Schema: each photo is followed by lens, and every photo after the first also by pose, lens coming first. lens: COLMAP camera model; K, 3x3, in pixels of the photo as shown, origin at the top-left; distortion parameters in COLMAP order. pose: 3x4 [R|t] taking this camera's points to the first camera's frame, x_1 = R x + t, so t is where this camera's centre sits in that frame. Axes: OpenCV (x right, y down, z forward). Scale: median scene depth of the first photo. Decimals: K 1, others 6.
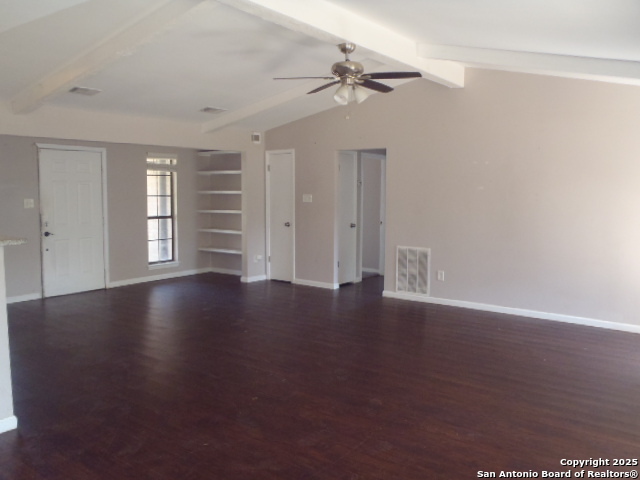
lens RADIAL K [[545.7, 0, 315.8], [0, 545.7, 237.1], [0, 0, 1]] dist [-0.075440, 0.066423]
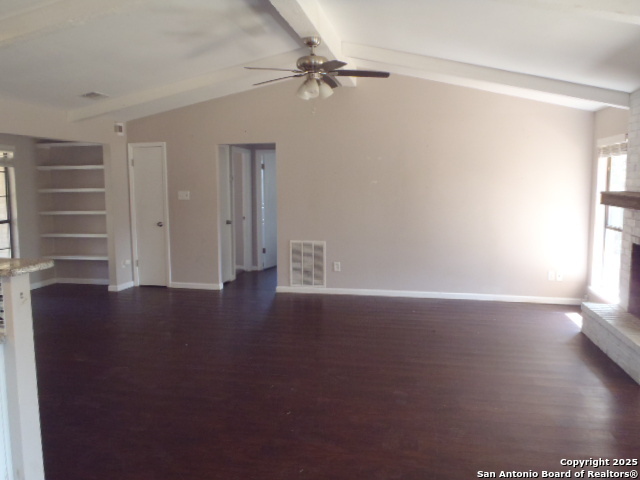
lens RADIAL K [[545.7, 0, 323.0], [0, 545.7, 232.1], [0, 0, 1]] dist [-0.075440, 0.066423]
pose [[0.900366, -0.051892, 0.432028, -0.201522], [0.049341, 0.998635, 0.017120, -0.012022], [-0.432327, 0.005903, 0.901698, 0.060846]]
